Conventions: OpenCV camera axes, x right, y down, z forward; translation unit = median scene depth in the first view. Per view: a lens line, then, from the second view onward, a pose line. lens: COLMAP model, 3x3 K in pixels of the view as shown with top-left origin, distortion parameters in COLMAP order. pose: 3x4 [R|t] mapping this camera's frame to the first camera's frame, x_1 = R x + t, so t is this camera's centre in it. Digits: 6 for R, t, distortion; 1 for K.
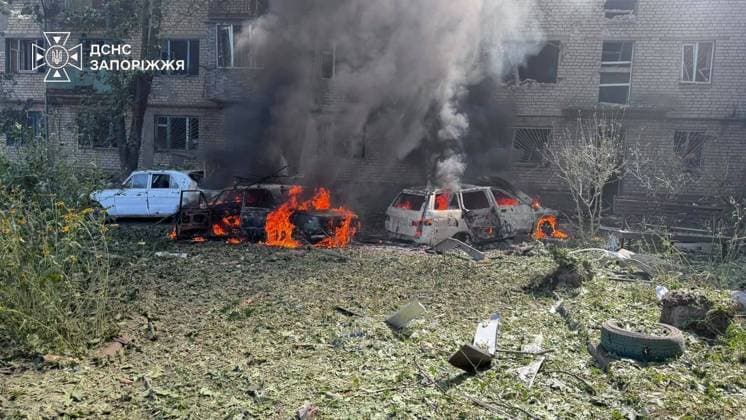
lens RADIAL K [[540.5, 0, 373.0], [0, 540.5, 210.0], [0, 0, 1]] dist [0.003003, 0.001133]
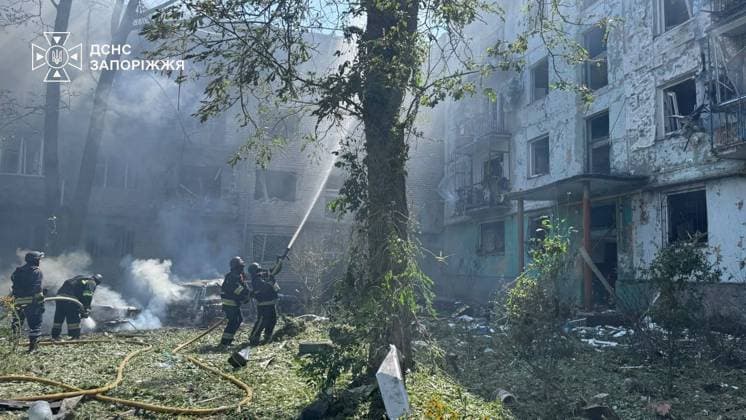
lens RADIAL K [[540.5, 0, 373.0], [0, 540.5, 210.0], [0, 0, 1]] dist [0.003003, 0.001133]
pose [[0.903502, 0.041905, 0.426530, -0.066192], [0.035069, 0.984643, -0.171023, 0.020337], [-0.427146, 0.169478, 0.888157, -0.299980]]
